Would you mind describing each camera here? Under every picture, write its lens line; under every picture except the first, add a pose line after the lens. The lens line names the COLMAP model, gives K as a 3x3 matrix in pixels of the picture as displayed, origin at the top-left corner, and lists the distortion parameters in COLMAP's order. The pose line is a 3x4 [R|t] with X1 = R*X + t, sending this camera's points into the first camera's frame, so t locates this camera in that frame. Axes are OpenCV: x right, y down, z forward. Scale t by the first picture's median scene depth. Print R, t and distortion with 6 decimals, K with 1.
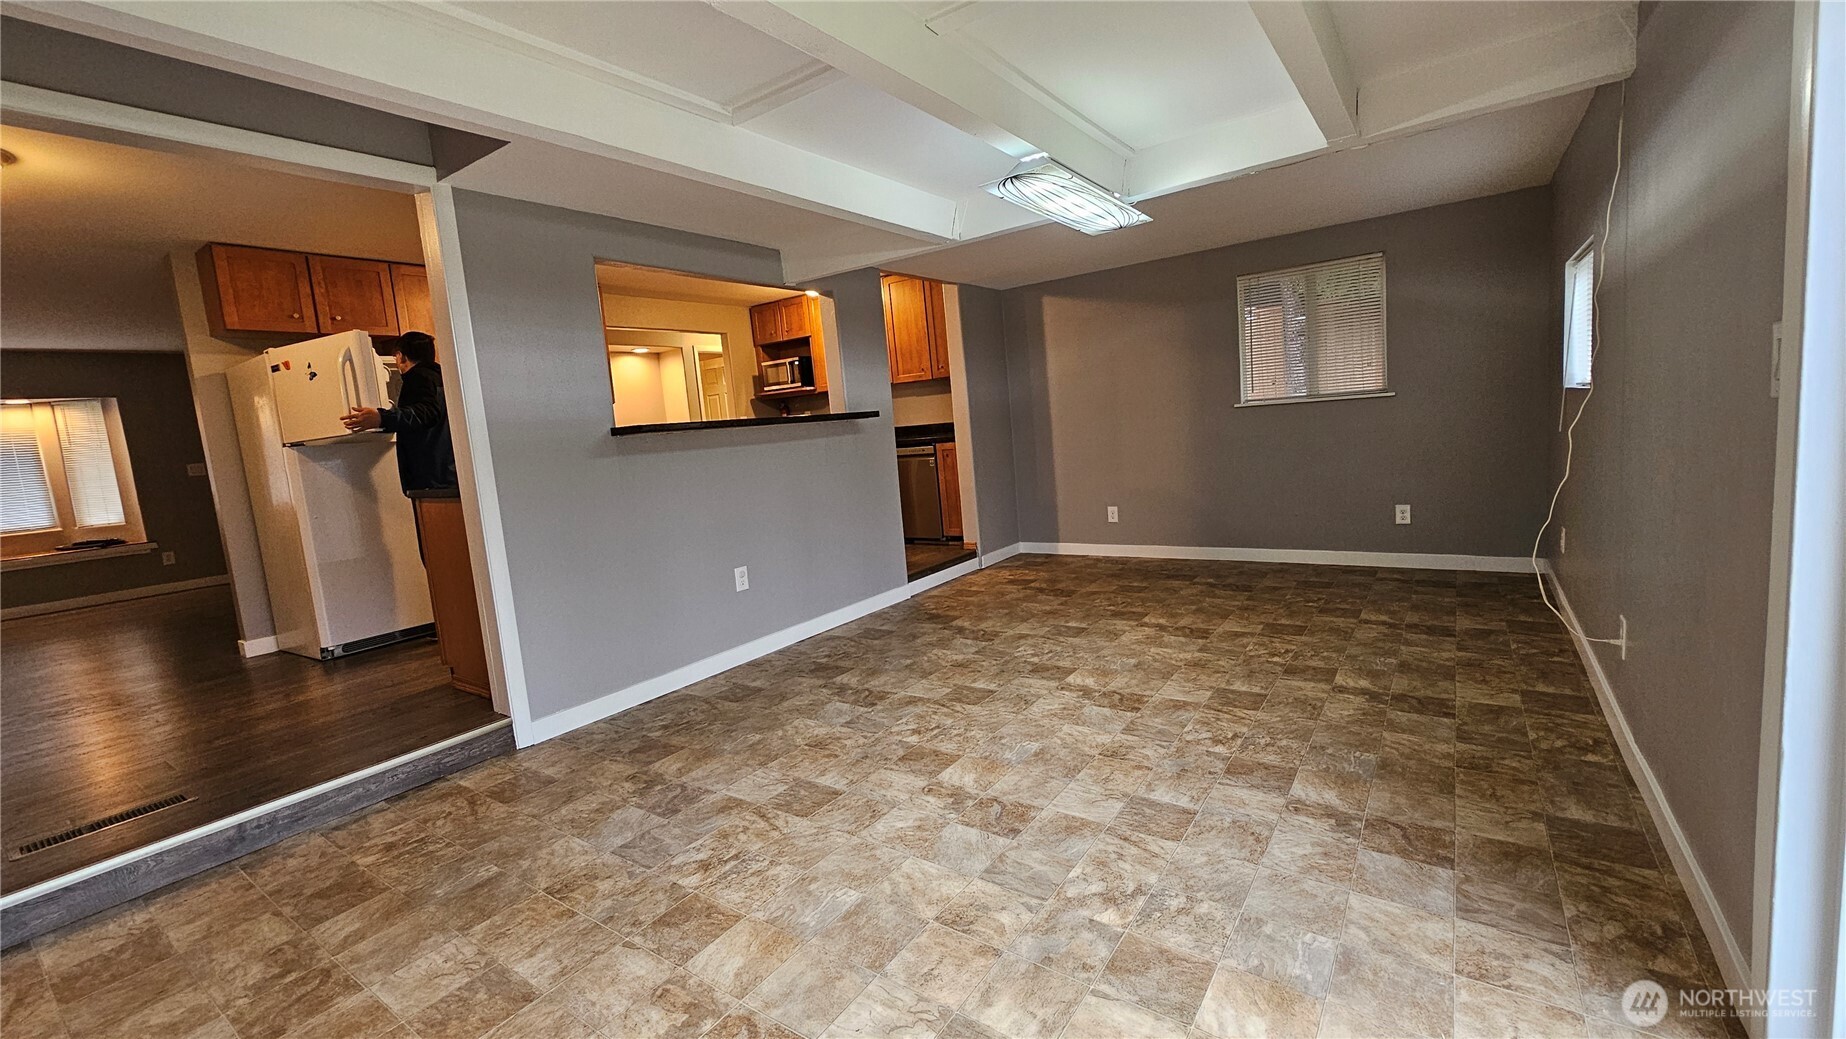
lens RADIAL K [[755.2, 0, 931.8], [0, 755.2, 509.9], [0, 0, 1]] dist [0.001078, 0.000207]
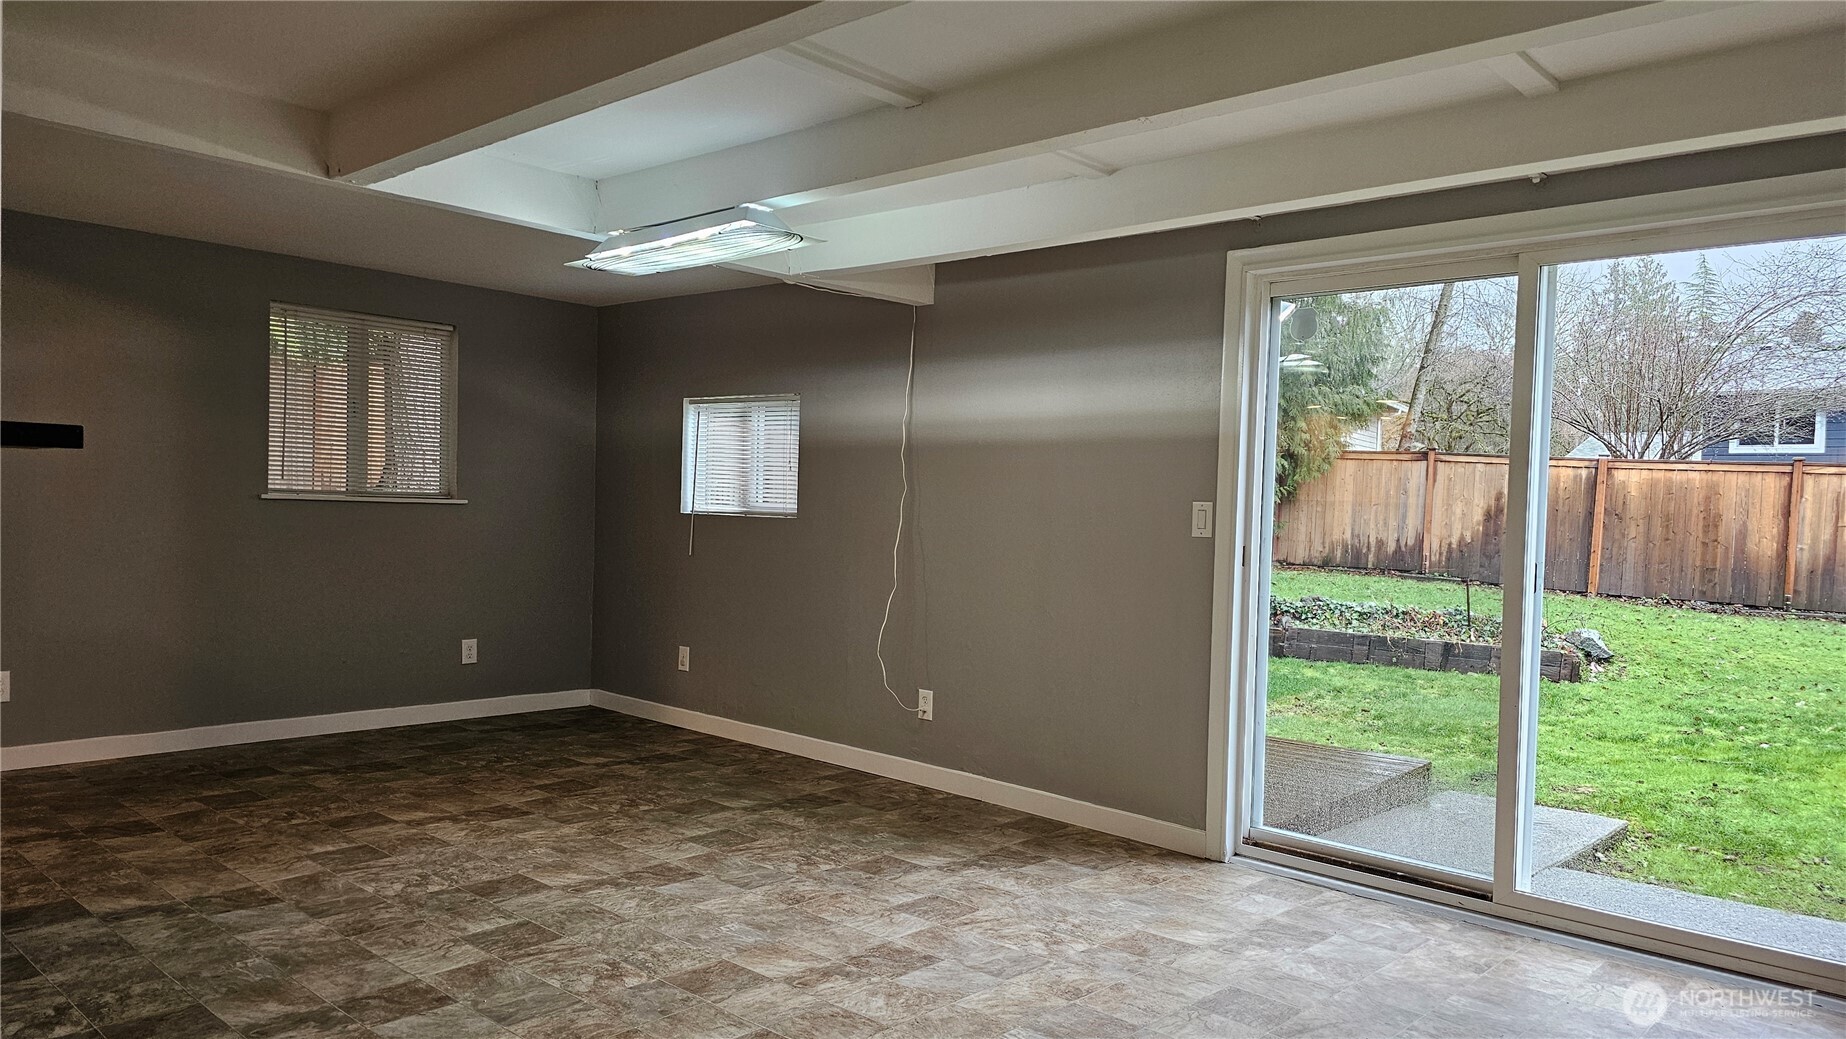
lens RADIAL K [[1228.7, 0, 936.8], [0, 1228.7, 531.0], [0, 0, 1]] dist [0.071185, -0.067073]
pose [[0.121346, 0.062132, 0.990664, -0.894169], [0.072377, 0.994828, -0.071259, 0.012400], [-0.989968, 0.080349, 0.116222, 0.491947]]
